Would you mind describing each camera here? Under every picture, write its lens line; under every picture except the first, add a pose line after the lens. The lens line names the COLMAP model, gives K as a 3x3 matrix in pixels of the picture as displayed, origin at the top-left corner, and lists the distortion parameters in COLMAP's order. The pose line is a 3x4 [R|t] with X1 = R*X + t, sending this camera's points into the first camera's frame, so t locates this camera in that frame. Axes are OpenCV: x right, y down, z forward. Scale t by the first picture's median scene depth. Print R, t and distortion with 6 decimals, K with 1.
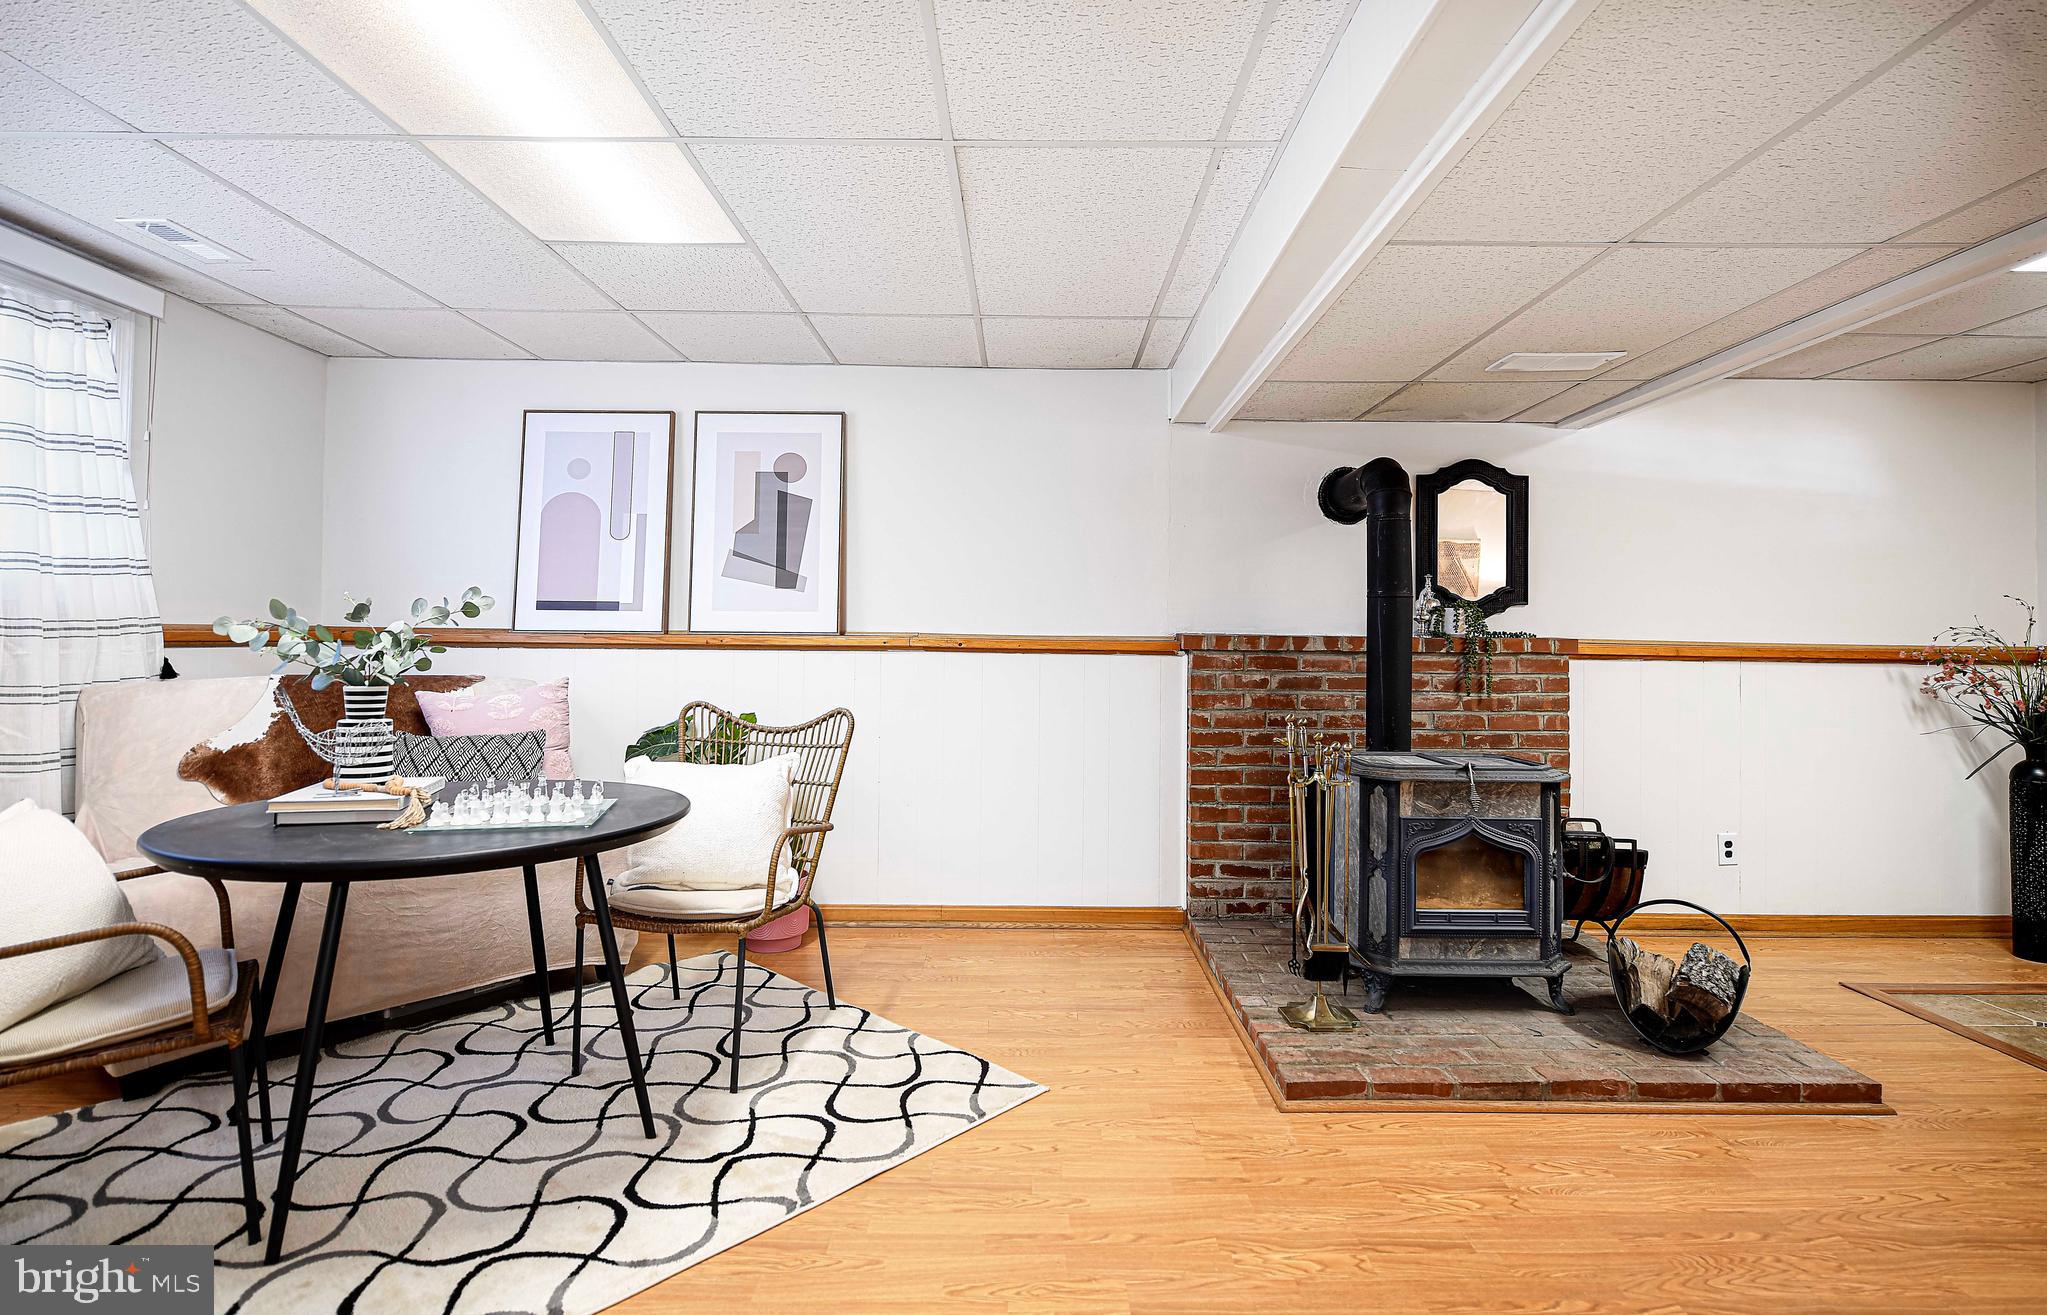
lens RADIAL K [[1001.3, 0, 1041.8], [0, 1001.3, 617.0], [0, 0, 1]] dist [-0.010523, -0.000631]
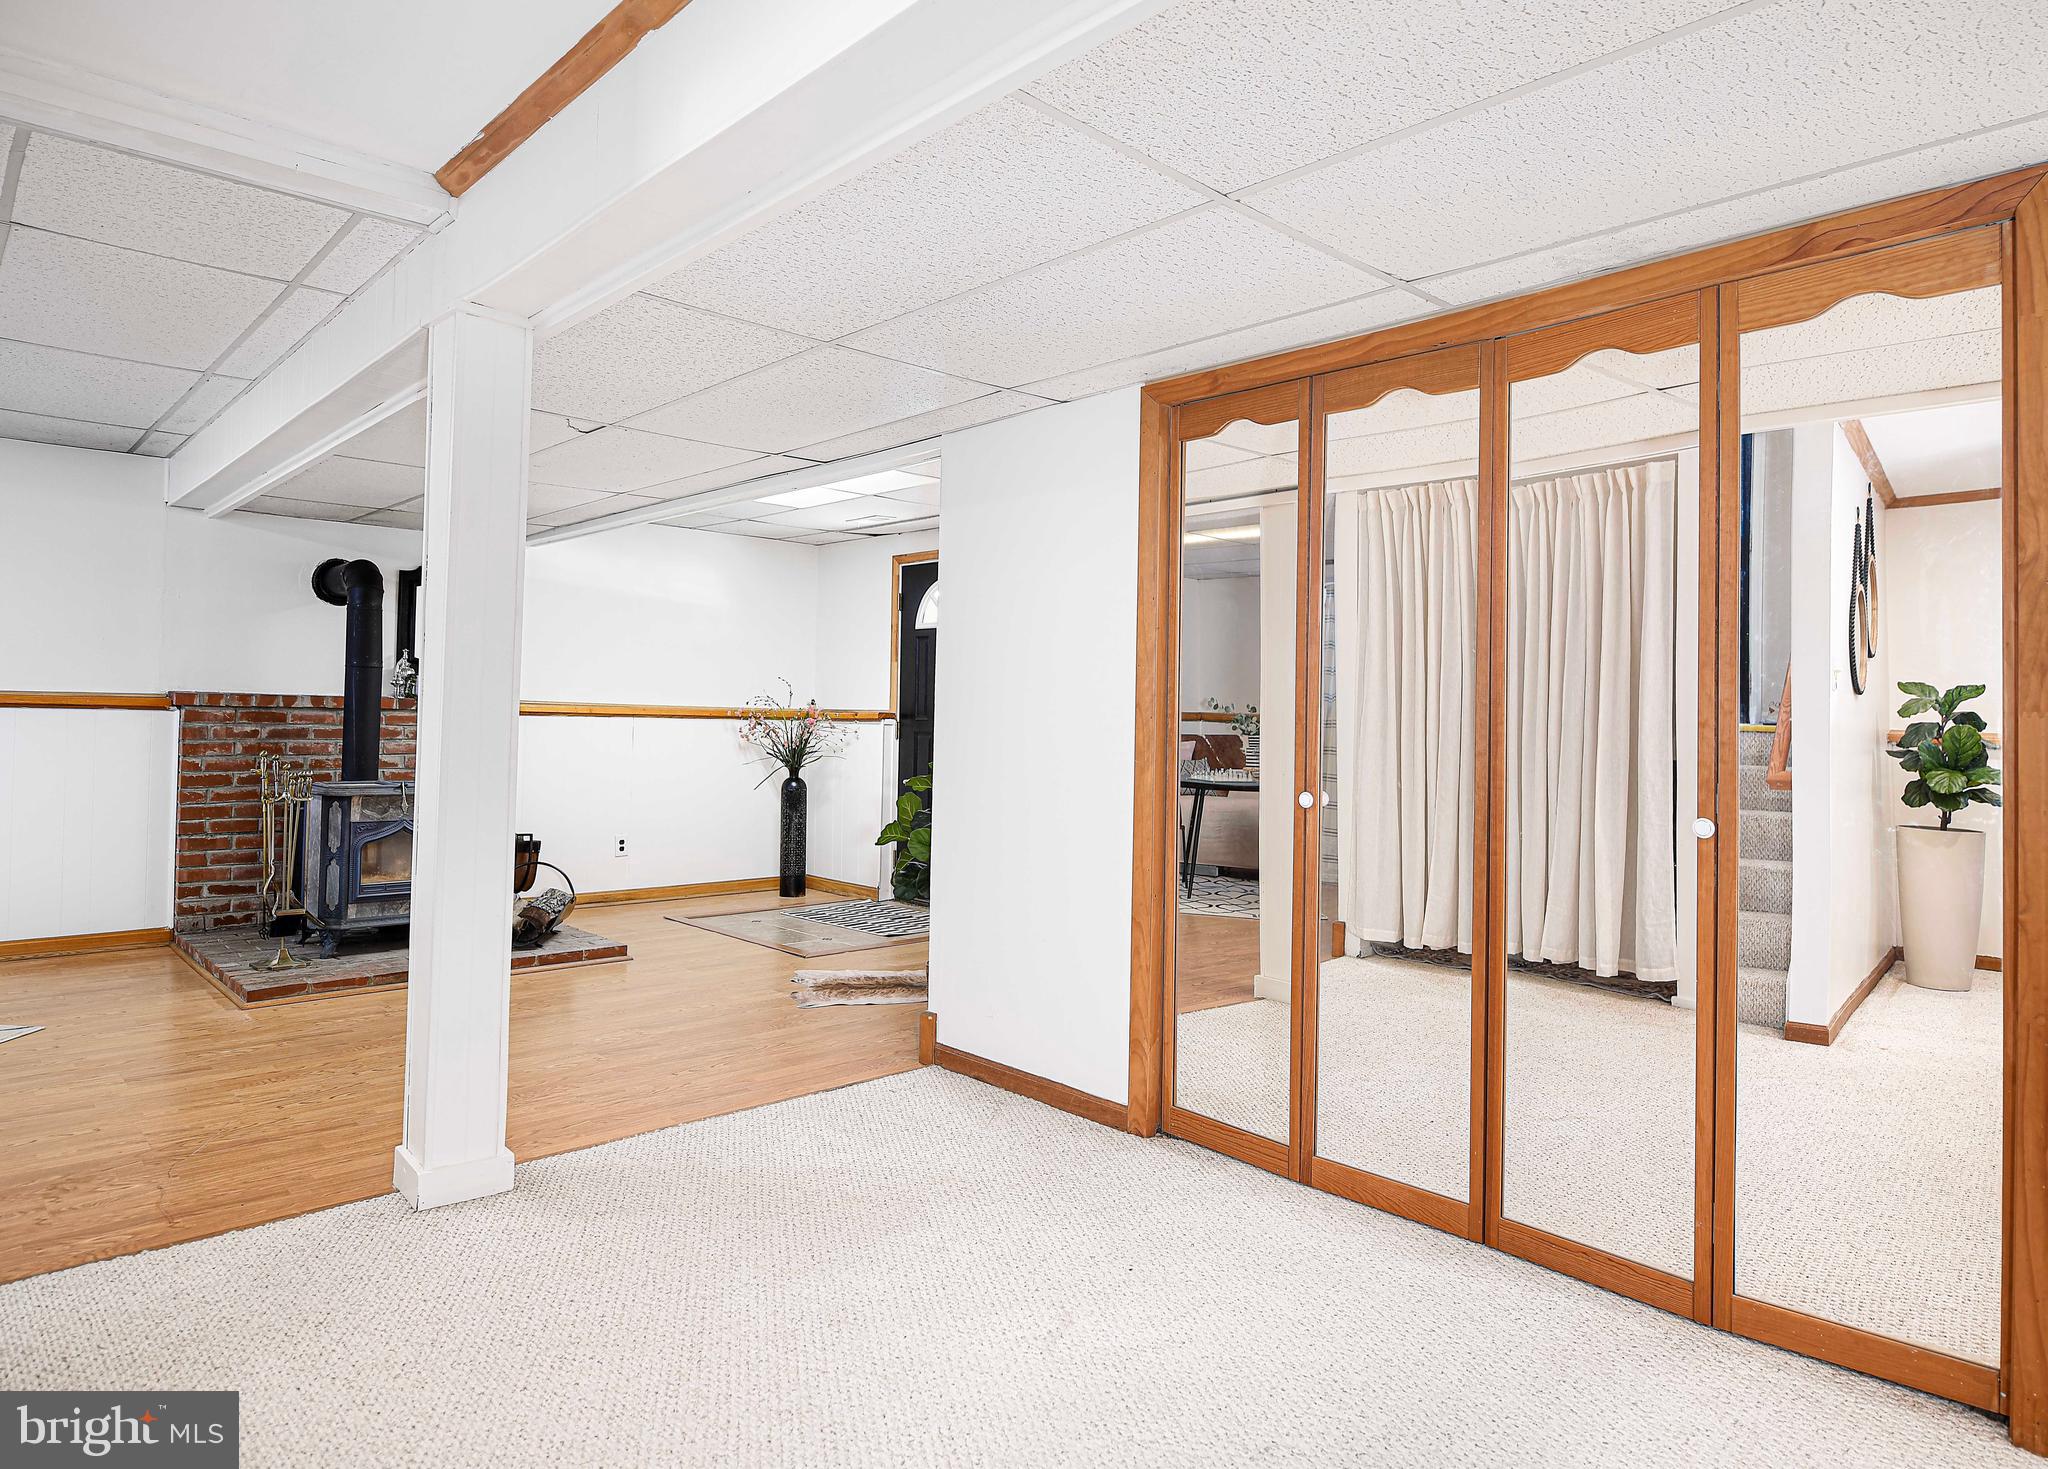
lens RADIAL K [[1166.8, 0, 994.3], [0, 1166.8, 692.2], [0, 0, 1]] dist [-0.004904, -0.002188]
pose [[0.735202, 0.017460, 0.677623, -0.076059], [-0.025865, 0.999663, 0.002305, -0.010430], [-0.677354, -0.019221, 0.735406, -0.647469]]
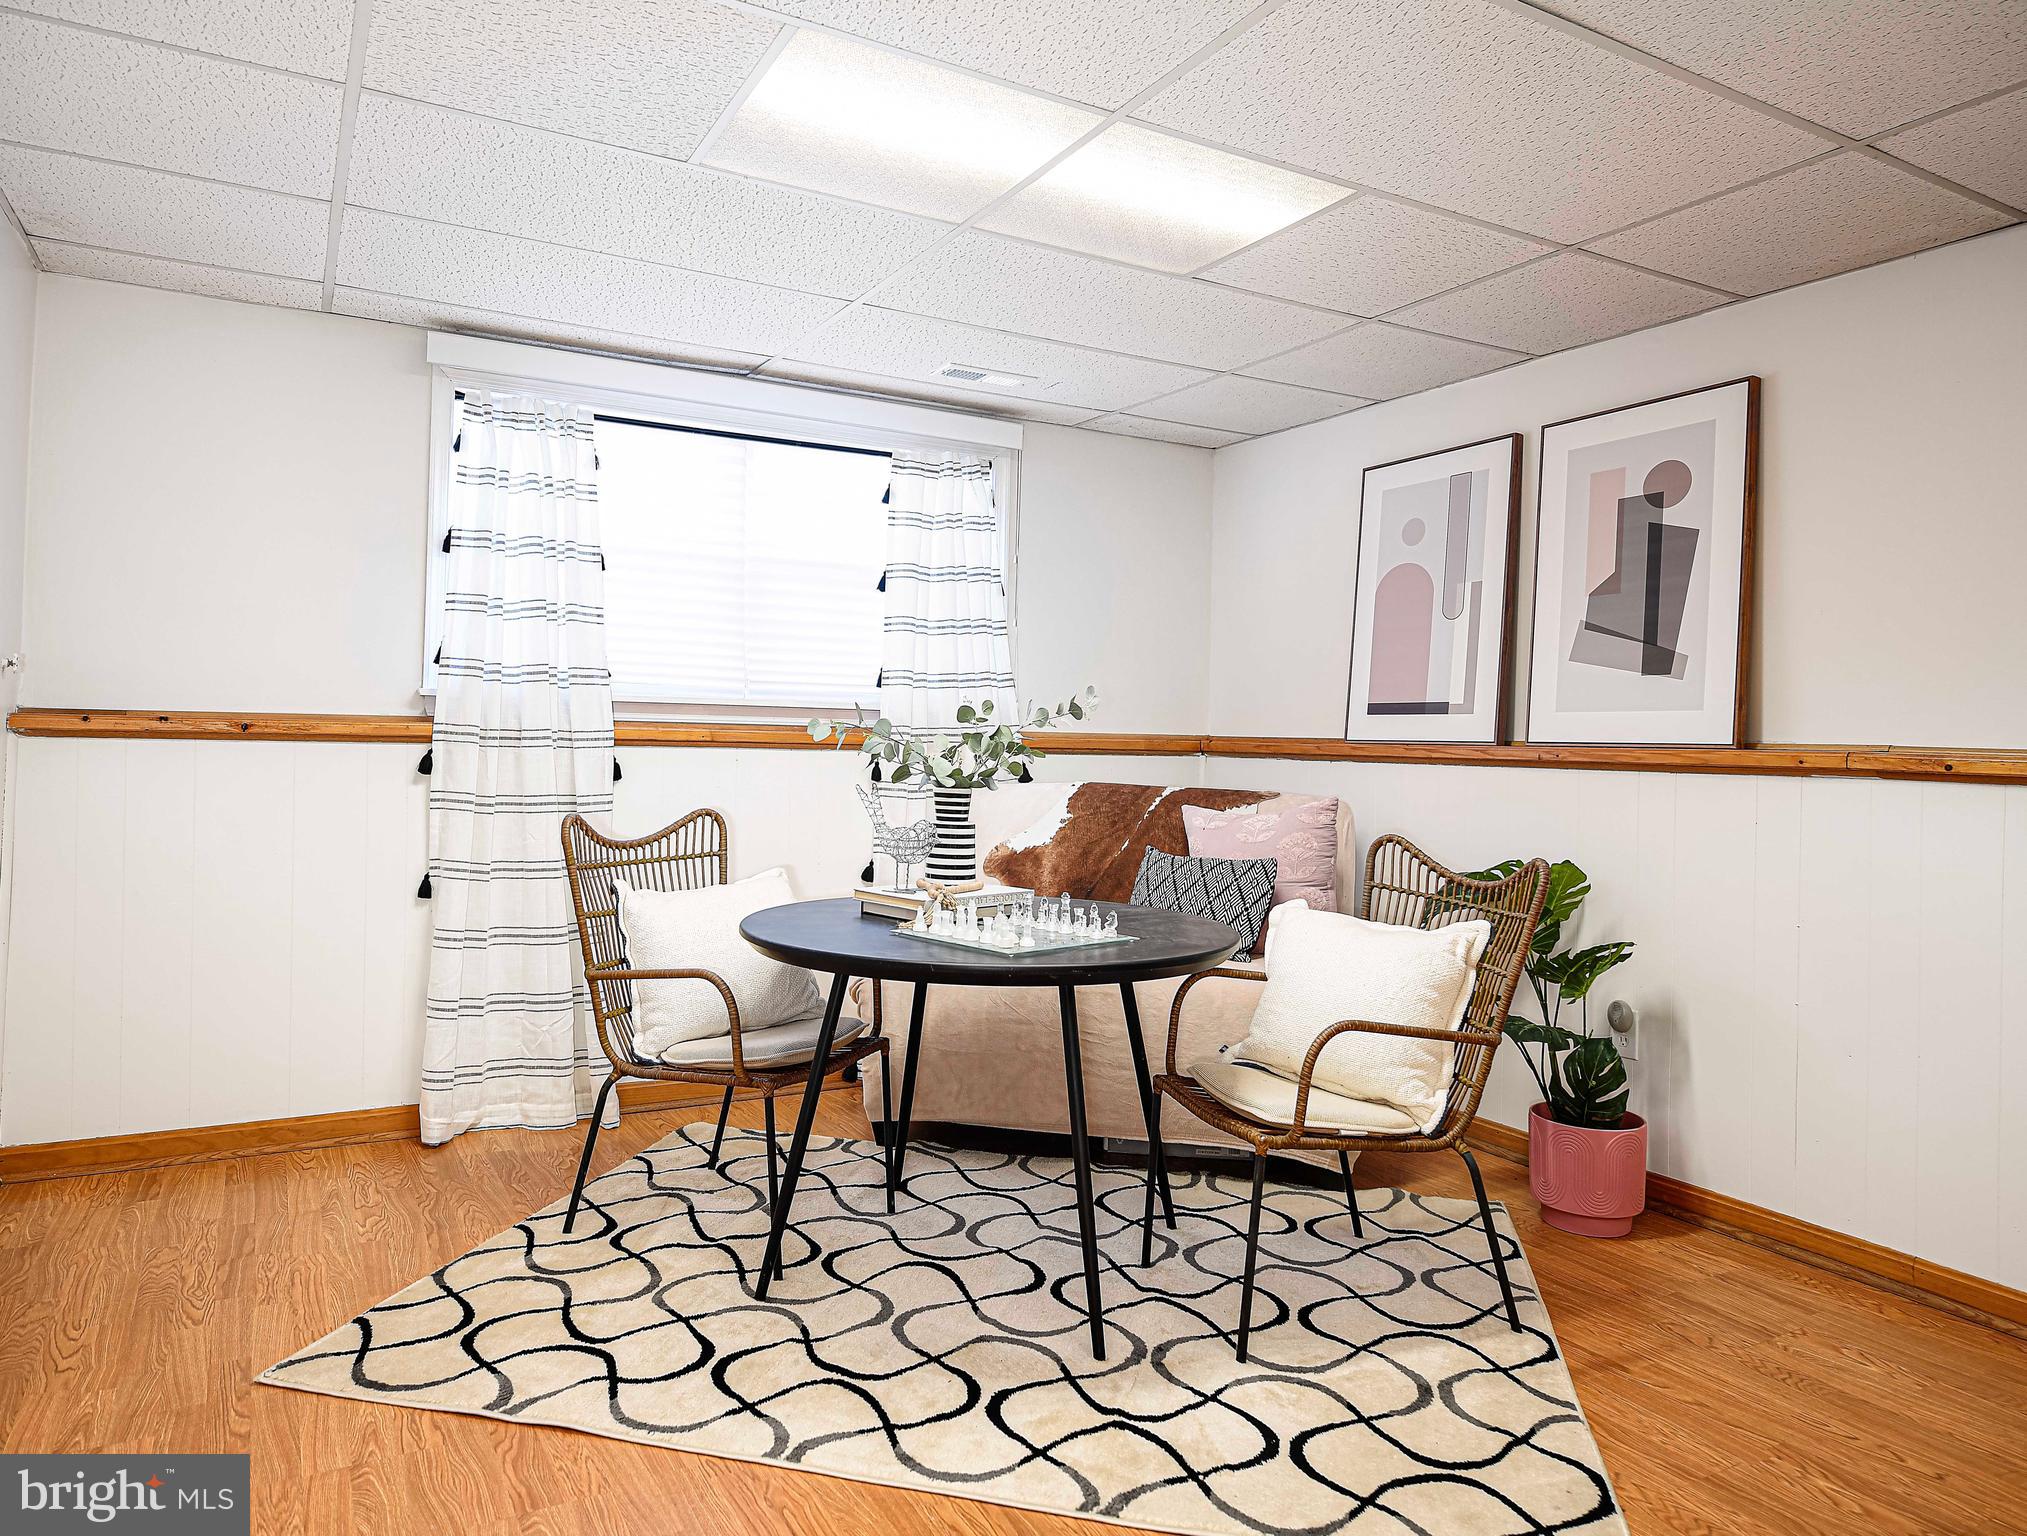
lens RADIAL K [[1316.4, 0, 994.4], [0, 1316.4, 728.8], [0, 0, 1]] dist [-0.006885, -0.001553]
pose [[0.470139, -0.006001, -0.882572, 0.292967], [0.002626, 0.999982, -0.005401, 0.009317], [0.882588, 0.000222, 0.470147, 0.241005]]
